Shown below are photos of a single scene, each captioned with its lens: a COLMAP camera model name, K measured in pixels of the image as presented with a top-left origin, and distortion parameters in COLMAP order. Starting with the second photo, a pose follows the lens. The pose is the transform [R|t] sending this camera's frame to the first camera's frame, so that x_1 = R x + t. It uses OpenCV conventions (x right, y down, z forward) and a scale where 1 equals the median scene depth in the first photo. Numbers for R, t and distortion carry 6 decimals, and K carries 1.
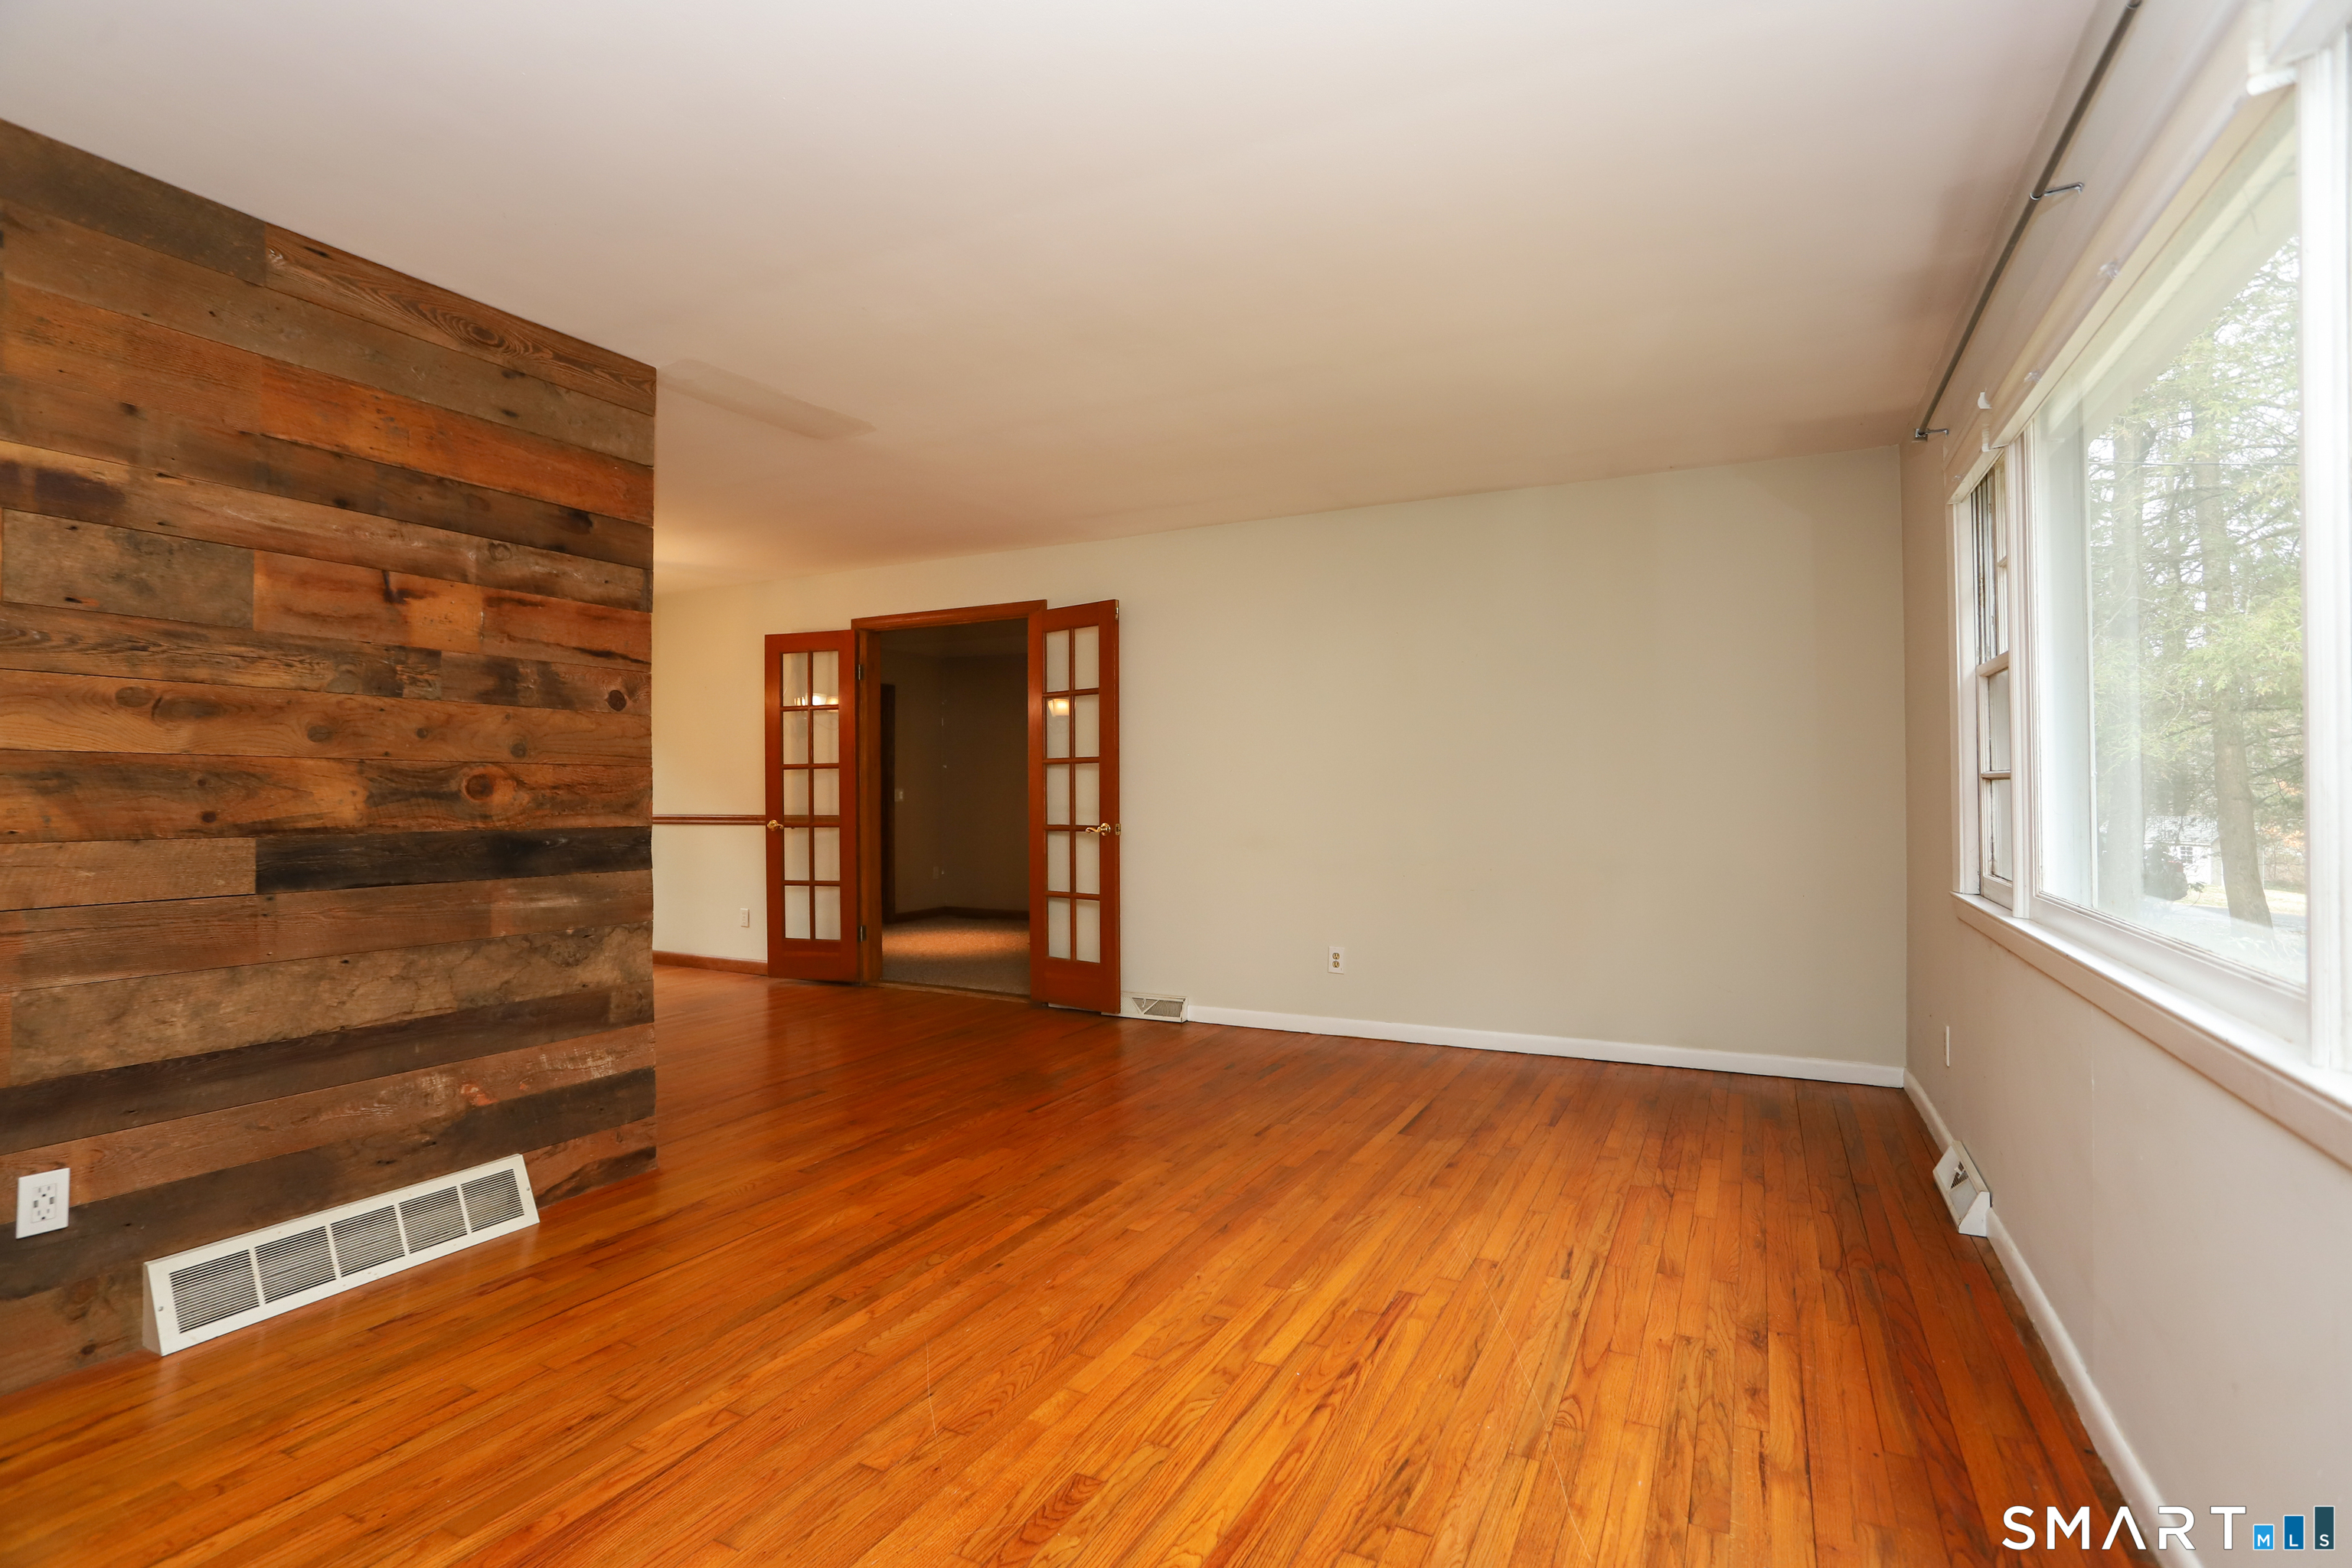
lens RADIAL K [[1134.5, 0, 1179.6], [0, 1134.5, 771.7], [0, 0, 1]] dist [-0.029181, 0.011986]
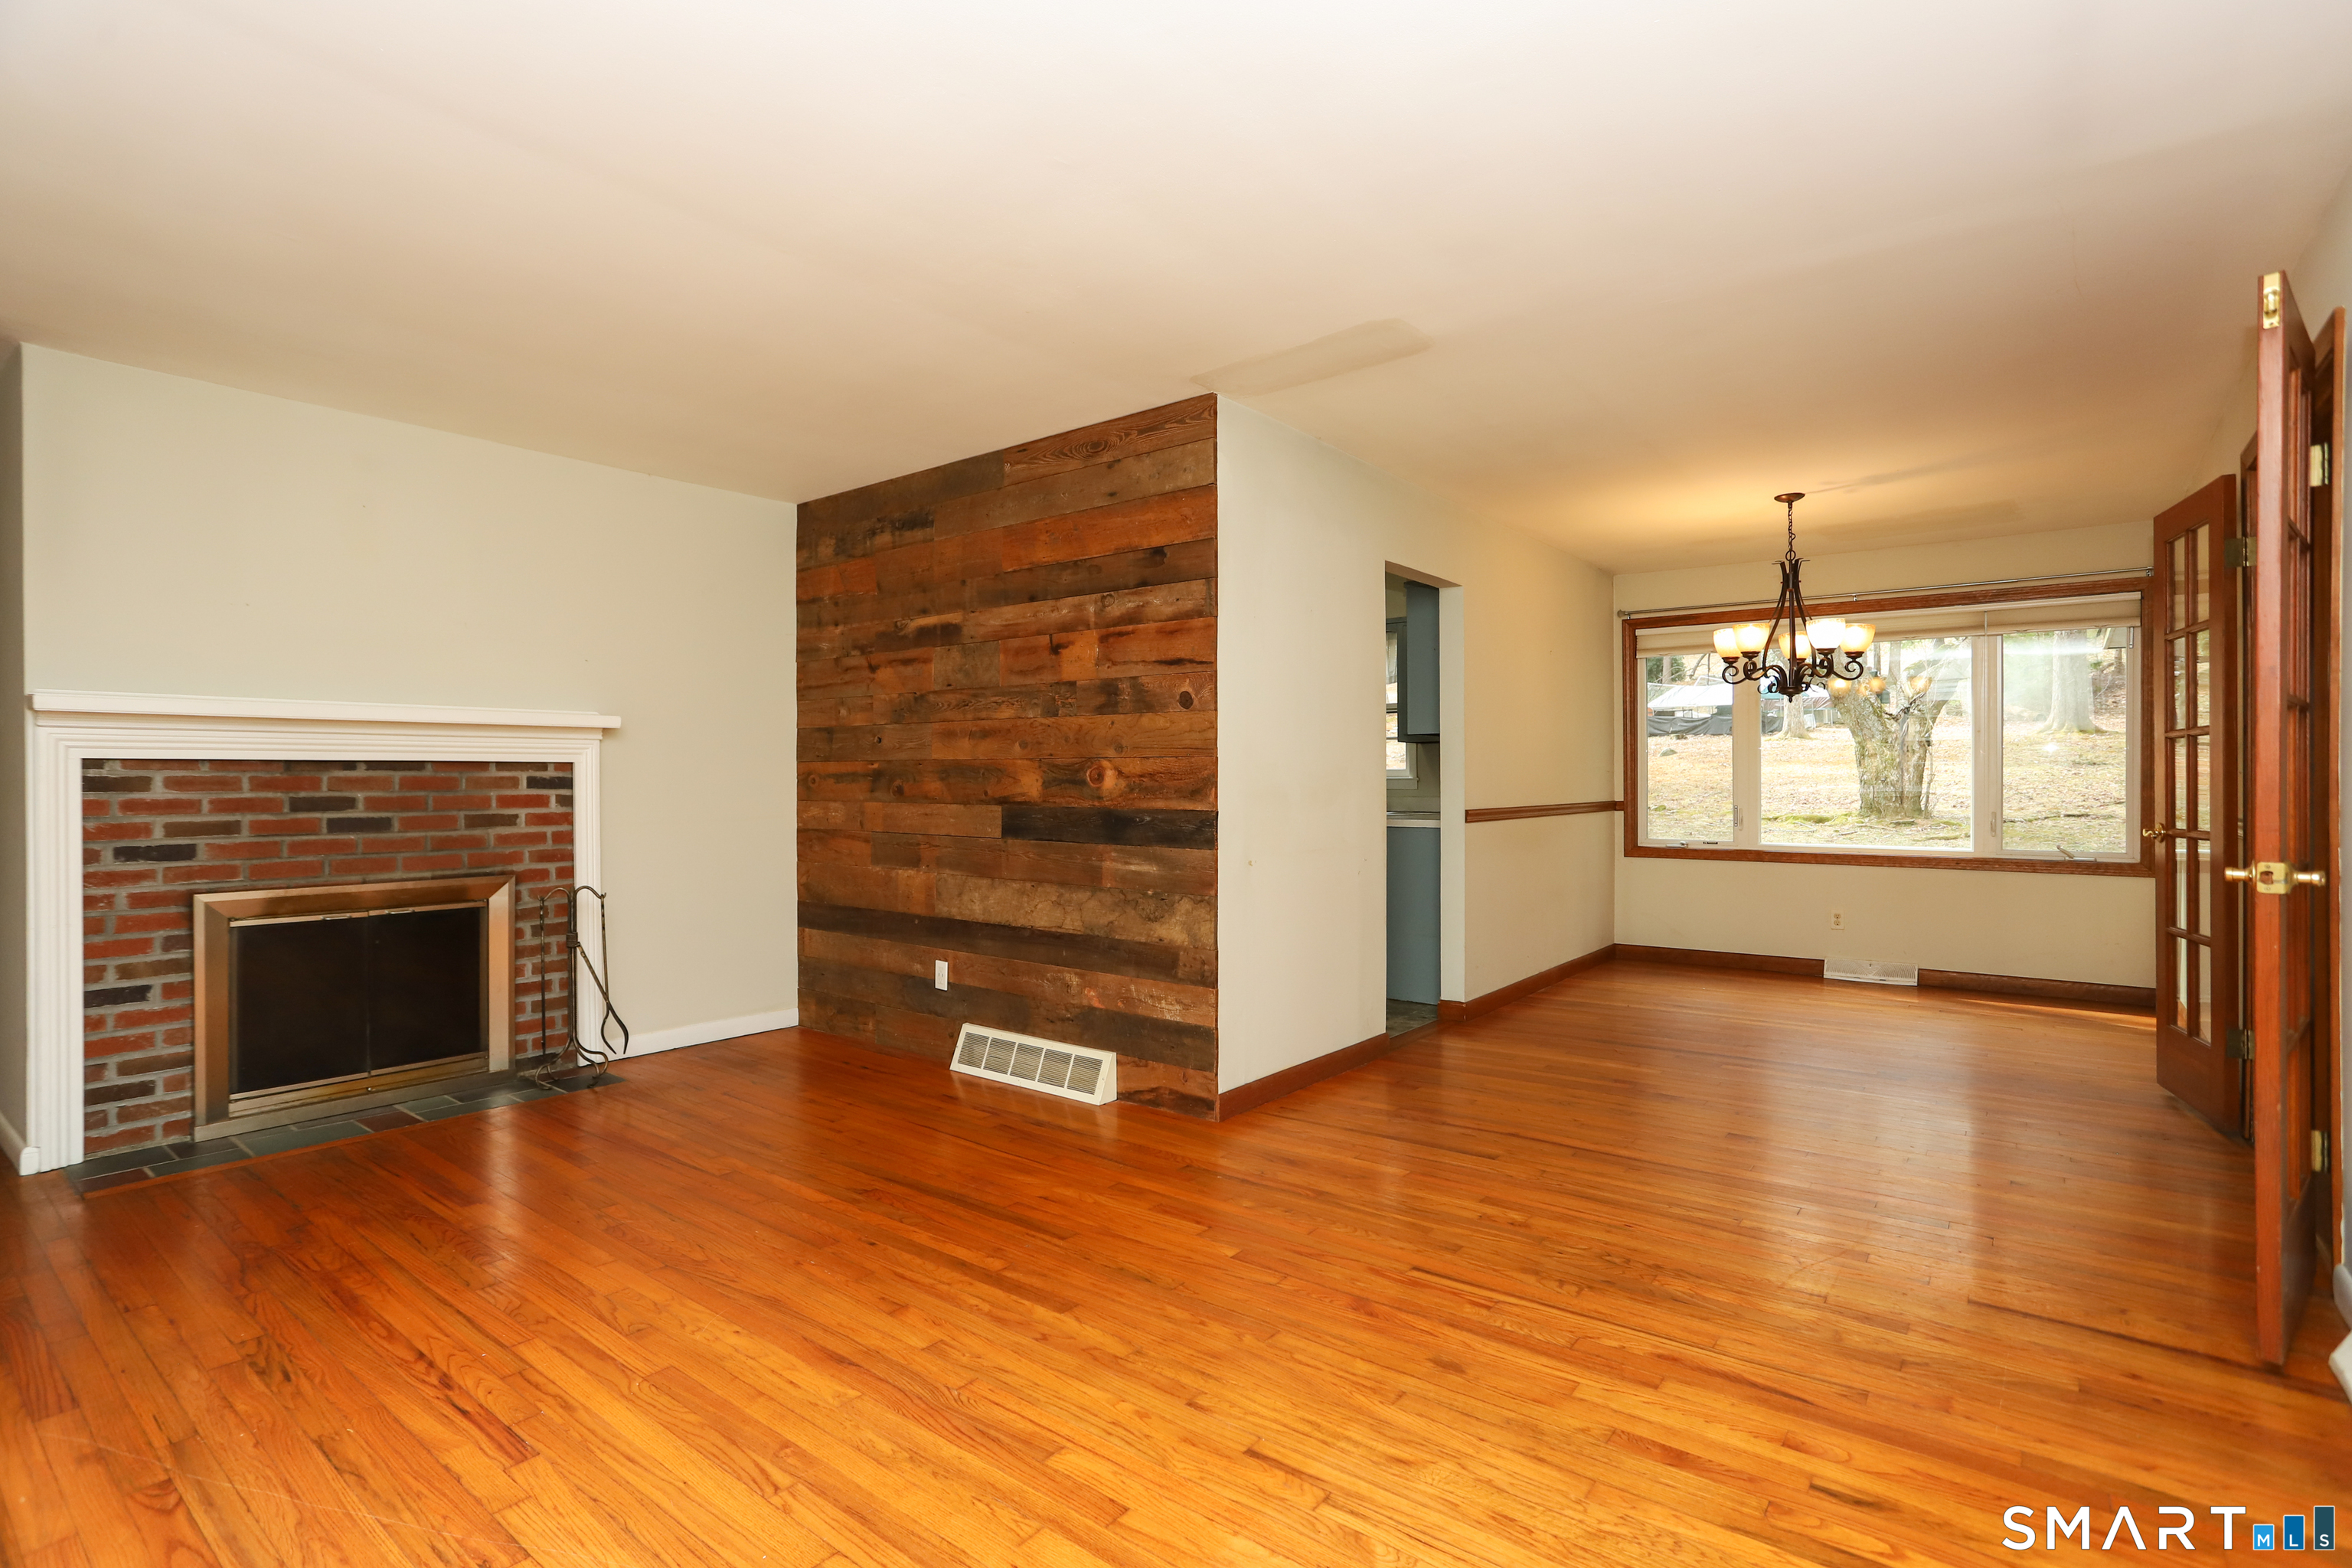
lens RADIAL K [[1134.5, 0, 1159.8], [0, 1134.5, 785.8], [0, 0, 1]] dist [-0.029181, 0.011986]
pose [[-0.198740, 0.005930, -0.980034, 0.721109], [0.018529, 0.999826, 0.002292, 0.023899], [0.979877, -0.017704, -0.198815, 1.346192]]
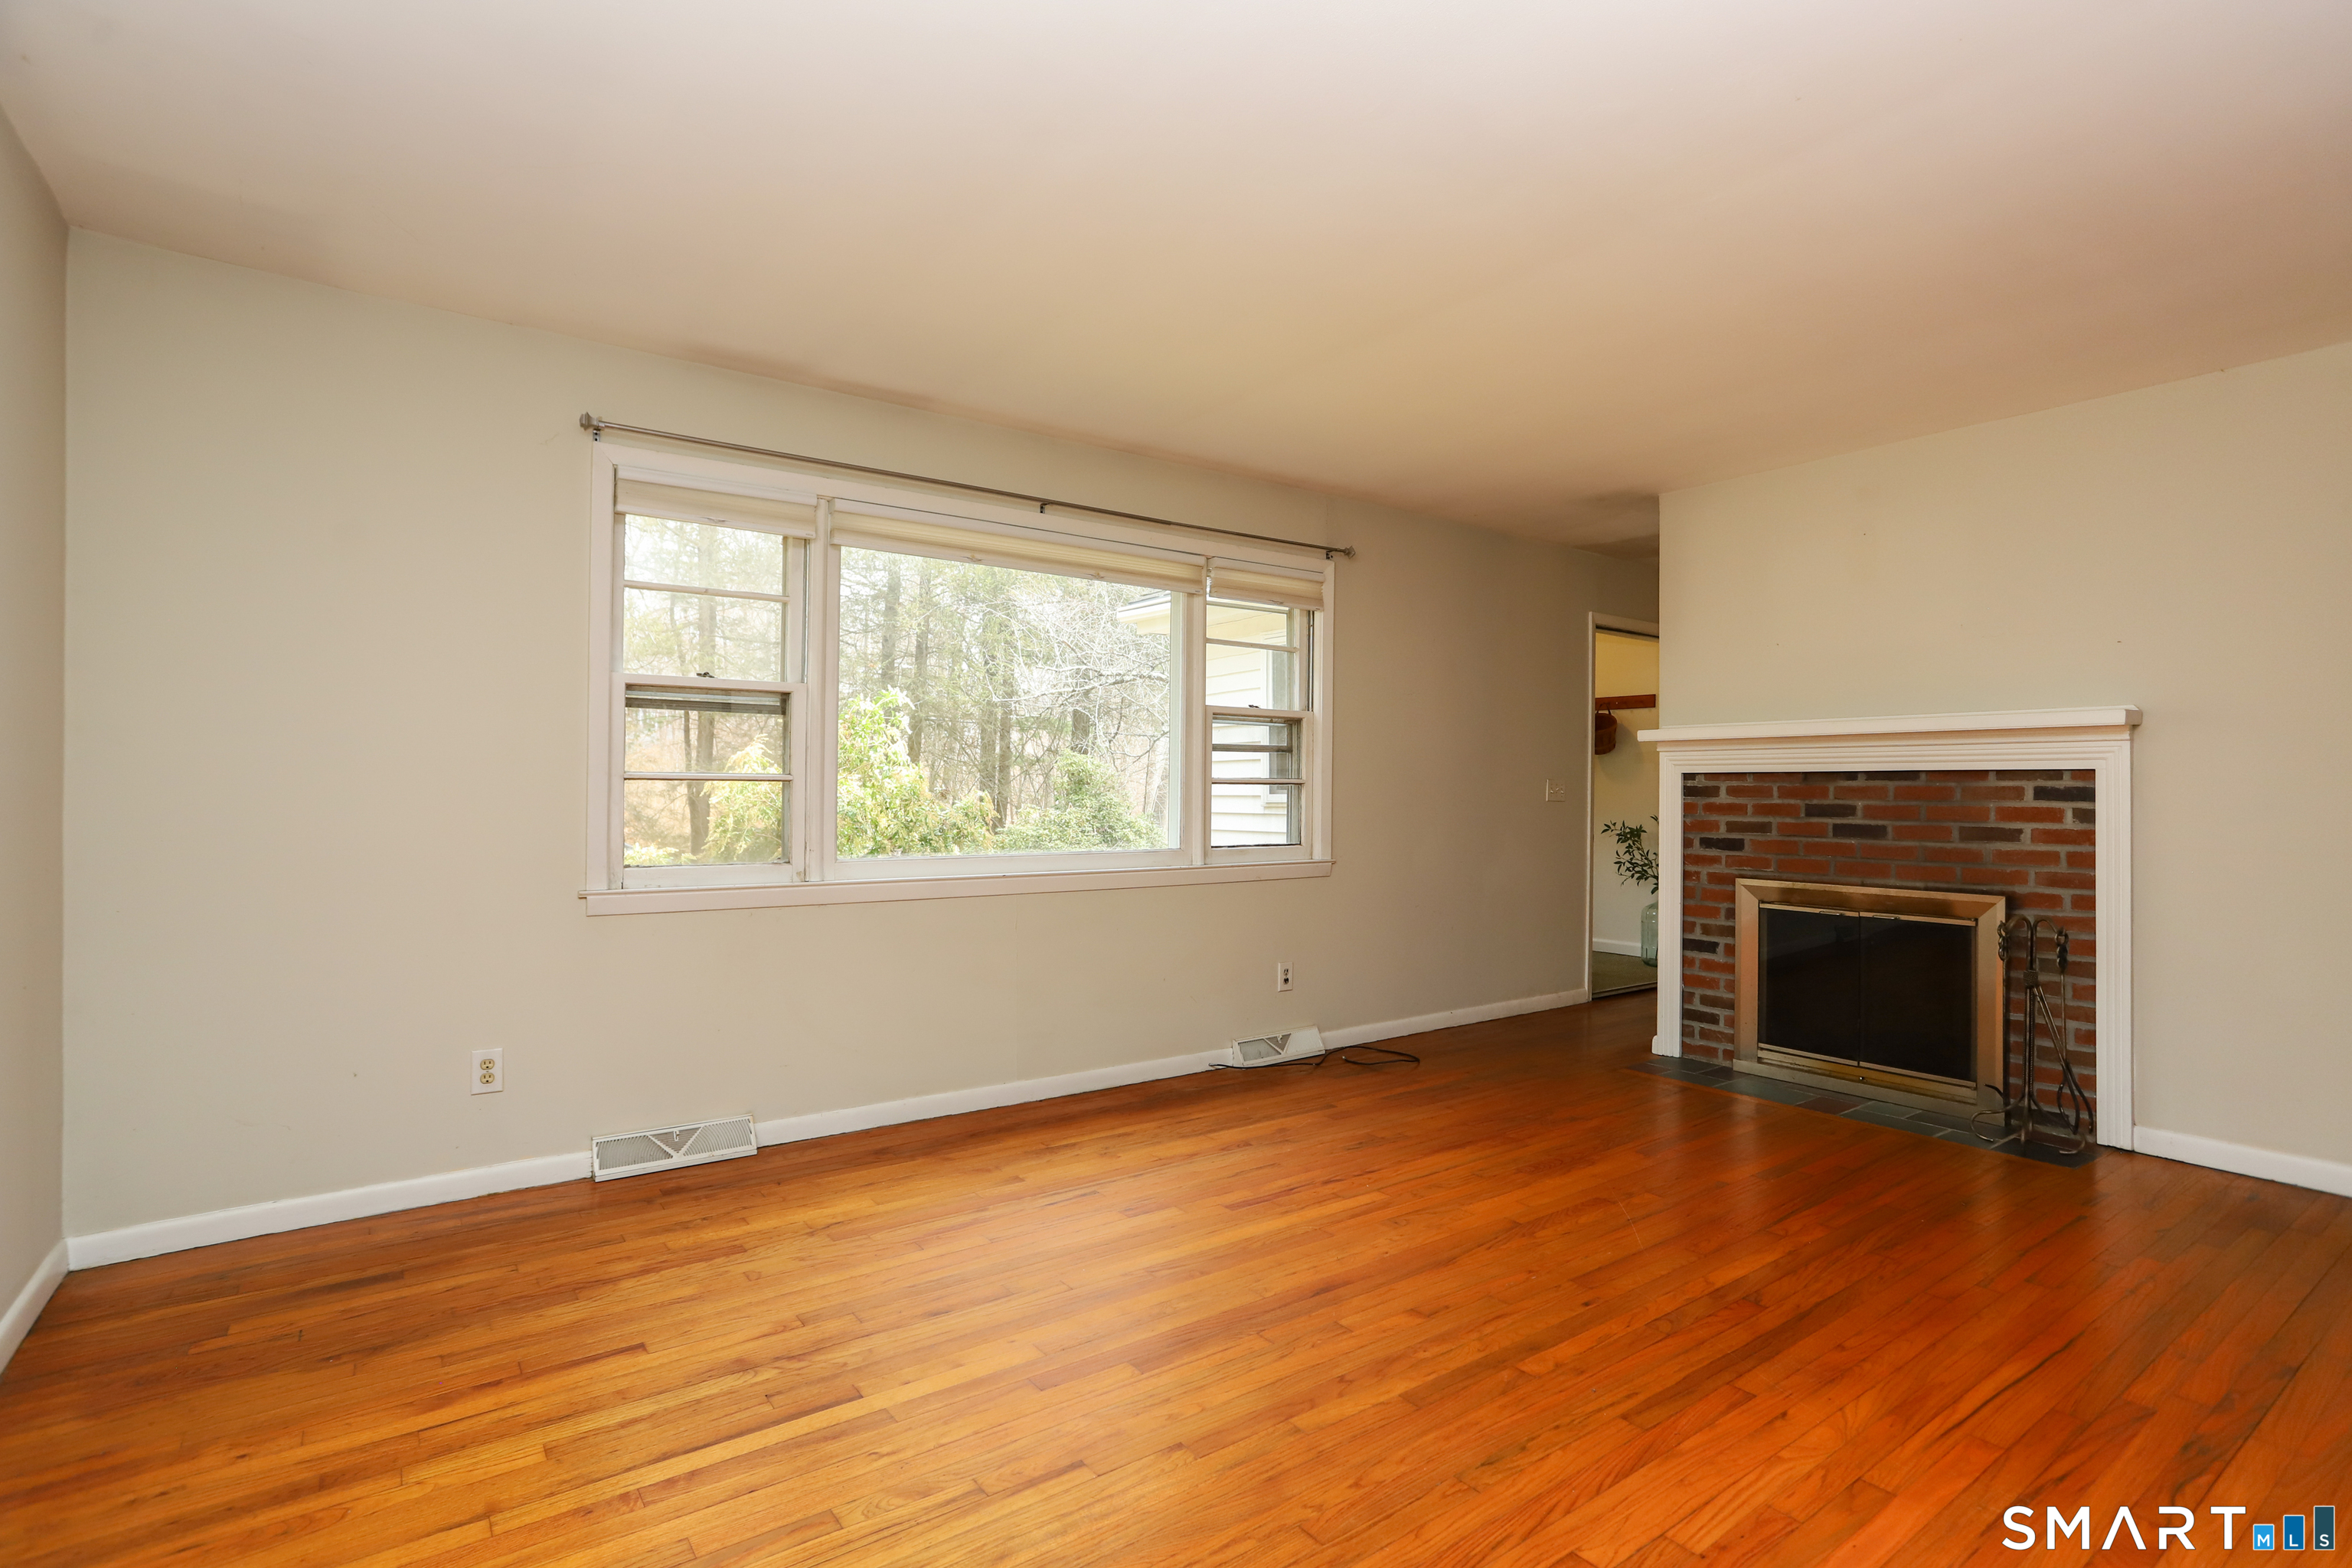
lens RADIAL K [[1134.5, 0, 1195.1], [0, 1134.5, 789.5], [0, 0, 1]] dist [-0.029181, 0.011986]
pose [[-0.899483, -0.003906, 0.436939, -0.250487], [-0.010139, 0.999877, -0.011934, 0.028248], [-0.436839, -0.015165, -0.899412, 1.814761]]
